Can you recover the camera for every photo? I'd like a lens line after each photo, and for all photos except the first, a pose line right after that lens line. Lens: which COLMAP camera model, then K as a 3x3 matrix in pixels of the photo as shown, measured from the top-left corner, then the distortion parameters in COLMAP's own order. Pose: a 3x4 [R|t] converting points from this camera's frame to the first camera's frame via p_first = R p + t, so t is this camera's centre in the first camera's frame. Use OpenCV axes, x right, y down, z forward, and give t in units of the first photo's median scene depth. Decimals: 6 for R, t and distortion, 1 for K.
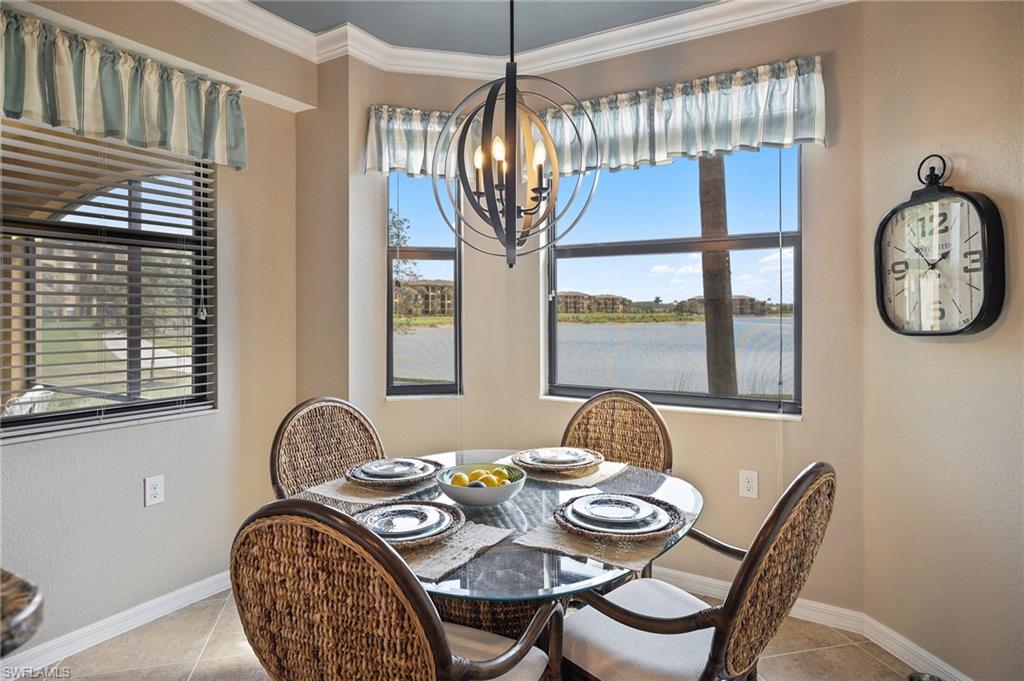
lens RADIAL K [[597.1, 0, 518.0], [0, 597.1, 316.3], [0, 0, 1]] dist [0.004763, 0.001751]
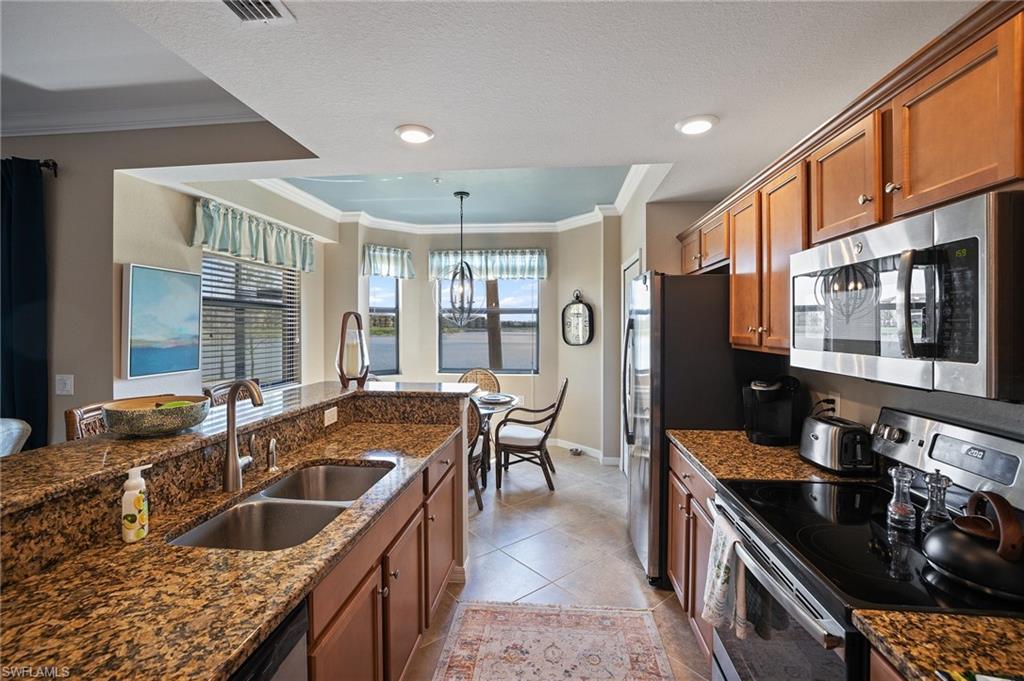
lens RADIAL K [[450.0, 0, 514.5], [0, 450.0, 333.5], [0, 0, 1]] dist [-0.028702, 0.004202]
pose [[0.906459, -0.001647, 0.422290, -0.502166], [-0.001929, 0.999966, 0.008041, -0.039966], [-0.422289, -0.008103, 0.906425, -0.830654]]
